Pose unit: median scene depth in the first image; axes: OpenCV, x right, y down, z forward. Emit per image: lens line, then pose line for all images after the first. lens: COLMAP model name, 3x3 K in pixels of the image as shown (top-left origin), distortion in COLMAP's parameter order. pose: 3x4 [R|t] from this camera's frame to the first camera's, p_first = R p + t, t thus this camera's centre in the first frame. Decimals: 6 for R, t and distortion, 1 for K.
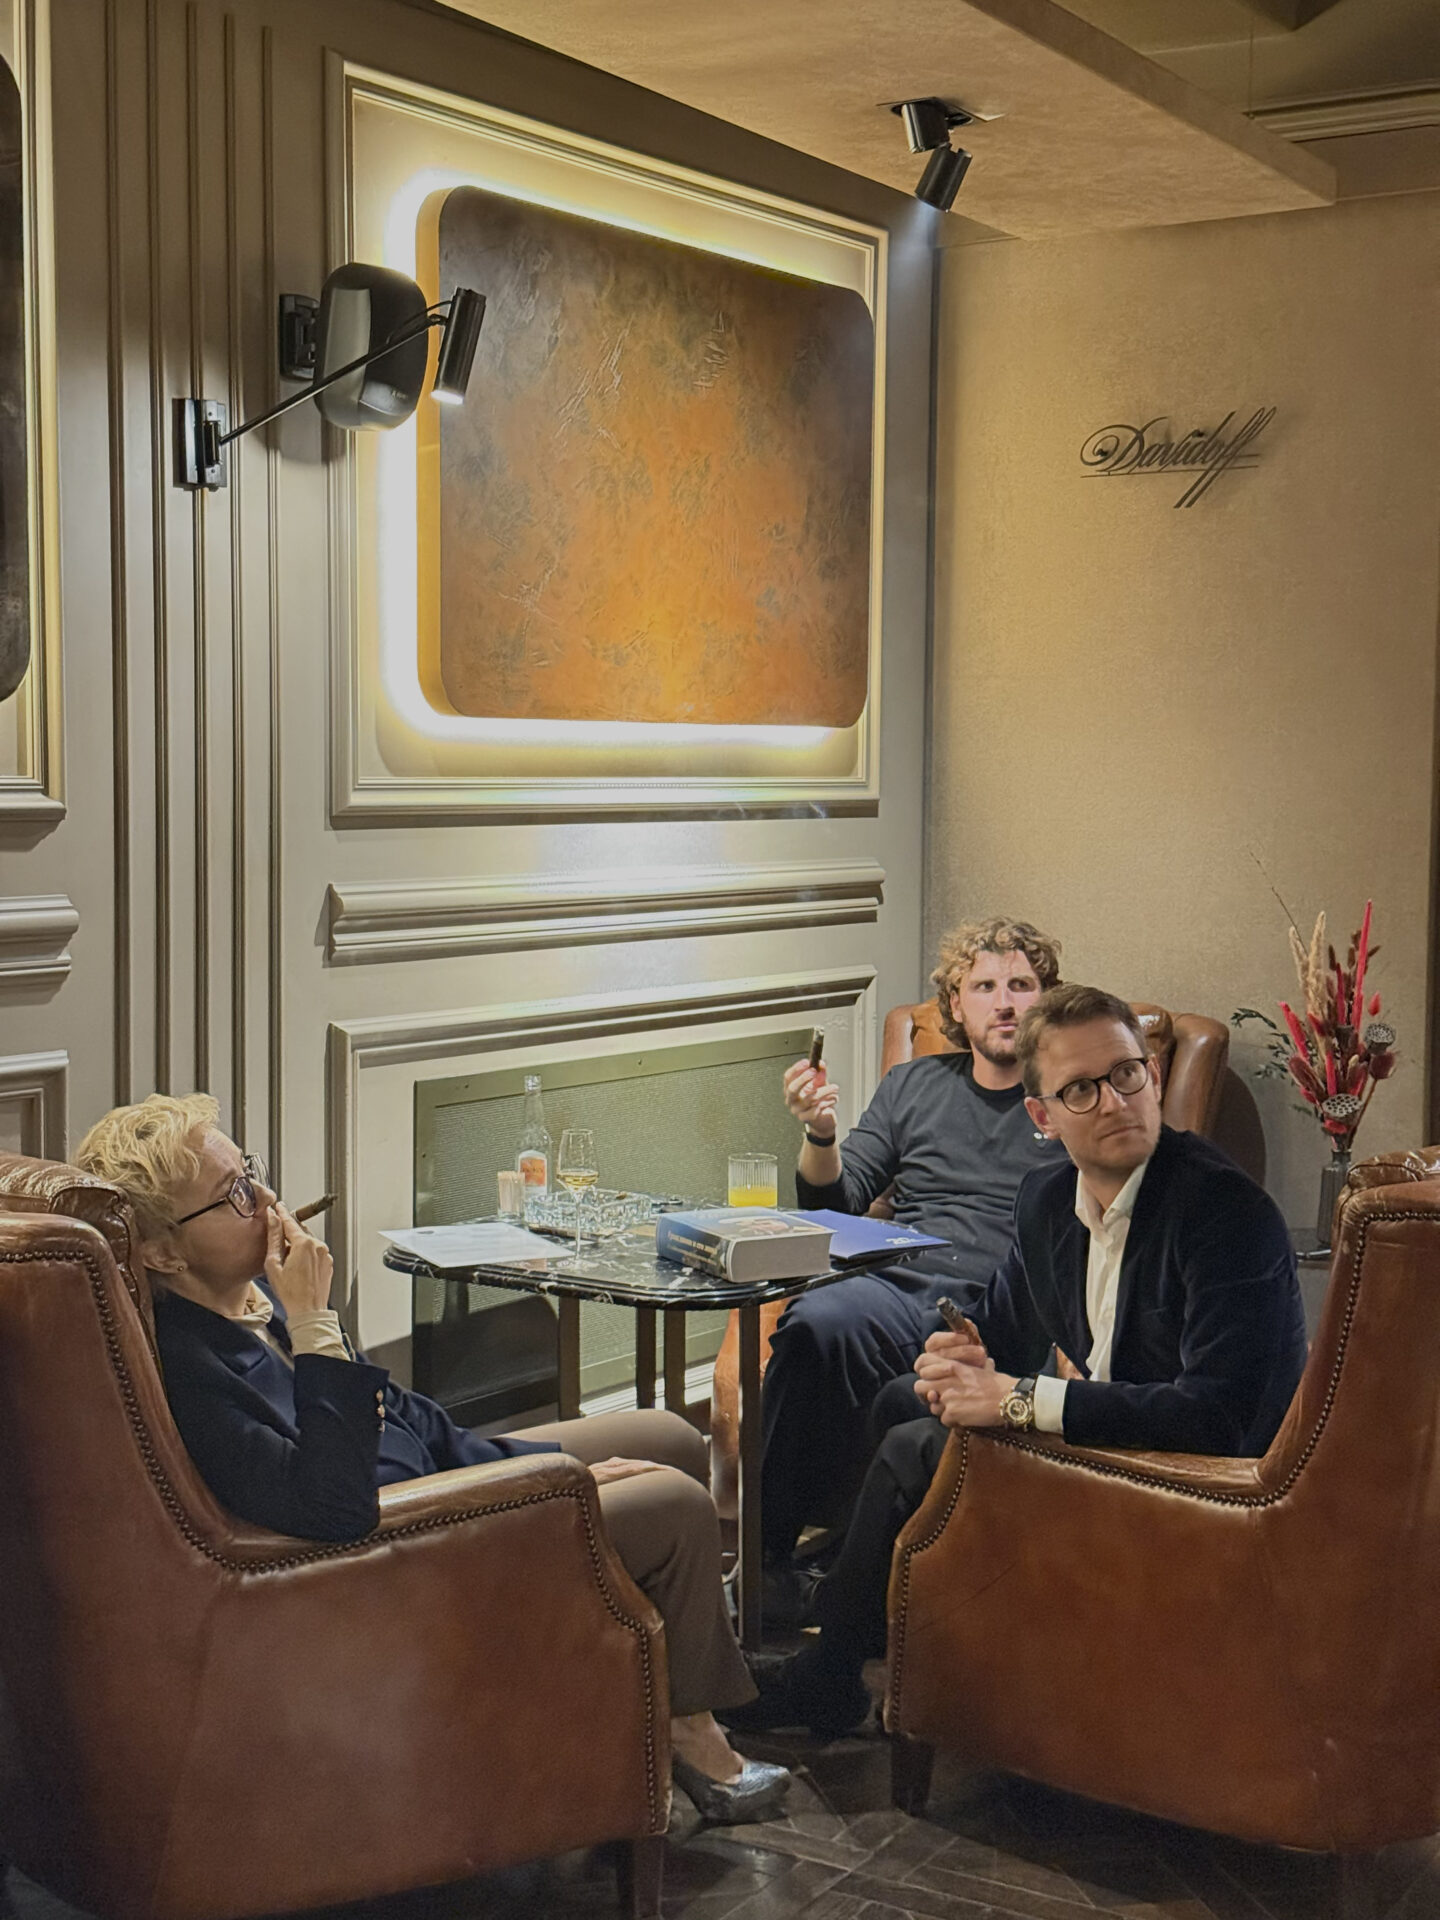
lens RADIAL K [[2676.9, 0, 720.0], [0, 2676.9, 960.0], [0, 0, 1]] dist [0.127597, -0.002869]
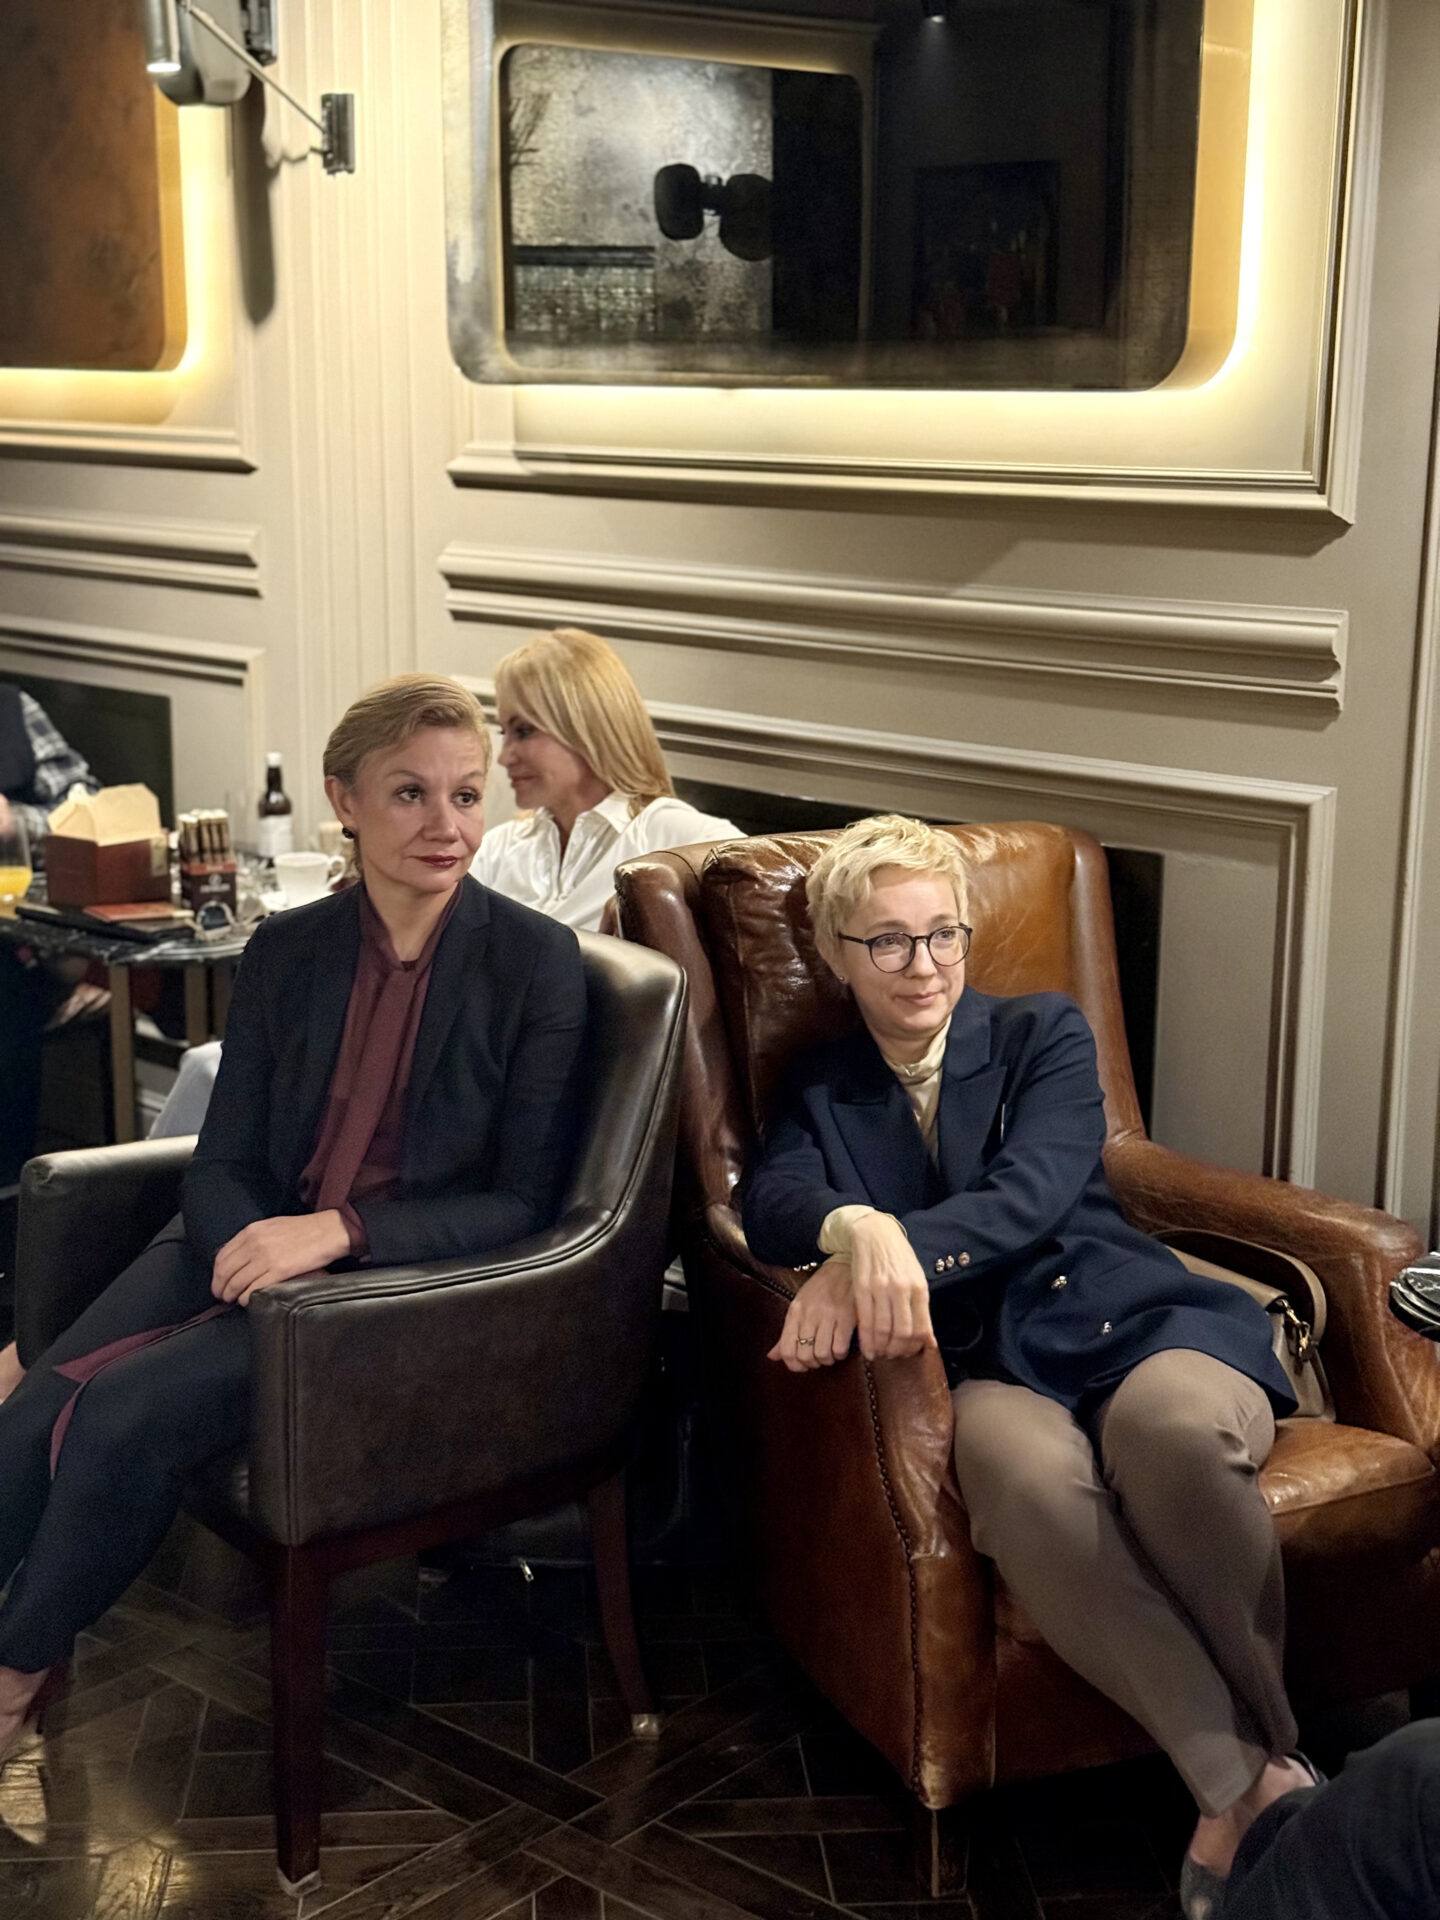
lens RADIAL K [[2706.8, 0, 745.5], [0, 2706.8, 968.2], [0, 0, 1]] dist [0.205376, -0.625803]
pose [[-0.158333, 0.188516, -0.969223, 0.552841], [-0.094741, 0.974175, 0.204956, -0.061550], [0.982830, 0.124277, -0.136384, 0.775304]]
